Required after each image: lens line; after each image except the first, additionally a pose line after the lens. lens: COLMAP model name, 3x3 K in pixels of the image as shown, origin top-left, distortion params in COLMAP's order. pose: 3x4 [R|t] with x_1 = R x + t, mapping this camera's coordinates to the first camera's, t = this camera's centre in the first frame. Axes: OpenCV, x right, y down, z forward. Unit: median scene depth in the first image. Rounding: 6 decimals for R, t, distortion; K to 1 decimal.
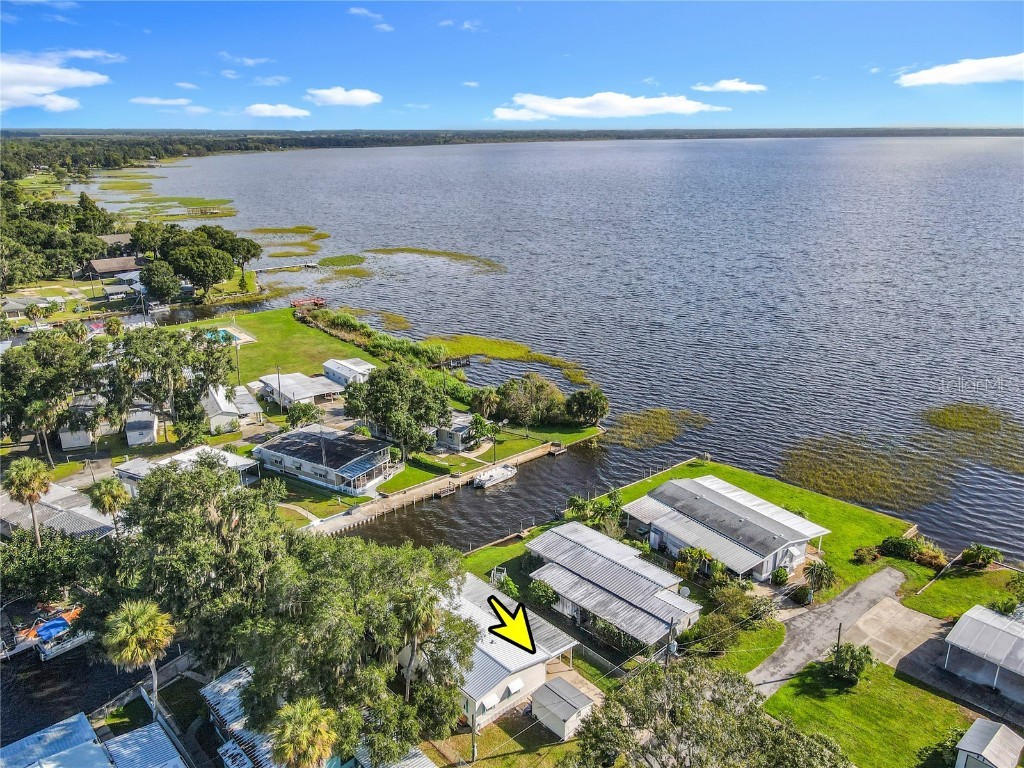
lens RADIAL K [[757.3, 0, 512.0], [0, 757.3, 384.0], [0, 0, 1]] dist [0.037820, 0.007947]
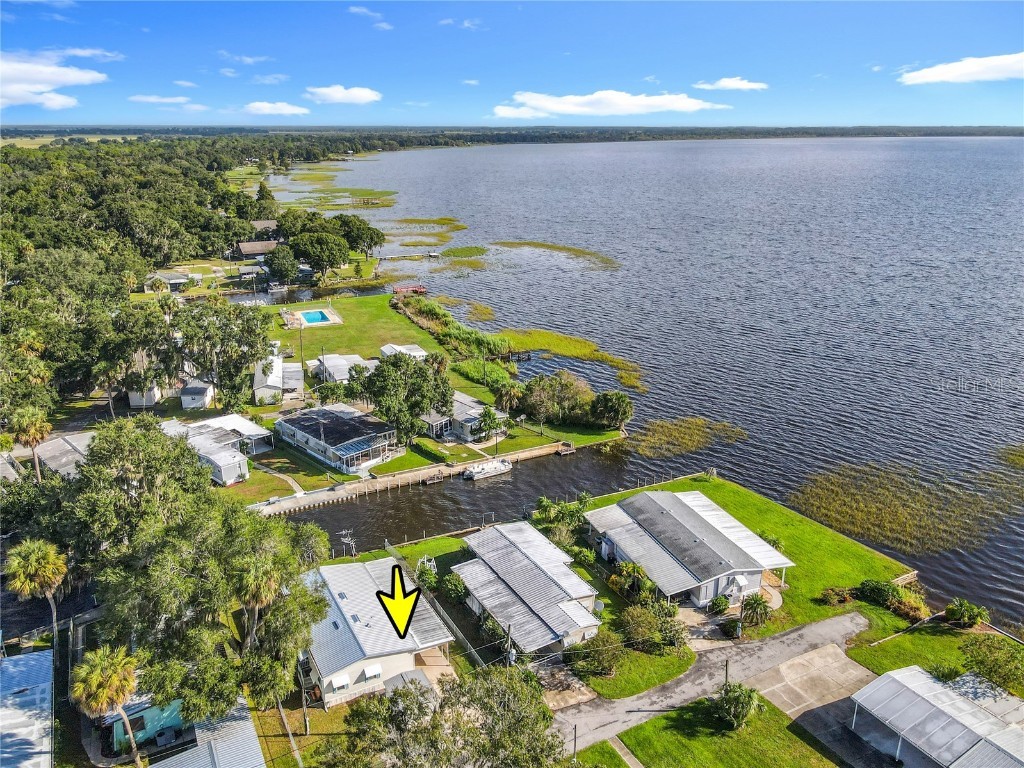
lens RADIAL K [[761.9, 0, 511.1], [0, 761.9, 367.8], [0, 0, 1]] dist [0.029430, 0.002559]
pose [[0.973038, 0.073755, -0.218532, 0.208092], [-0.077266, 0.996982, -0.007553, -0.006645], [0.217316, 0.024234, 0.975801, 0.019833]]
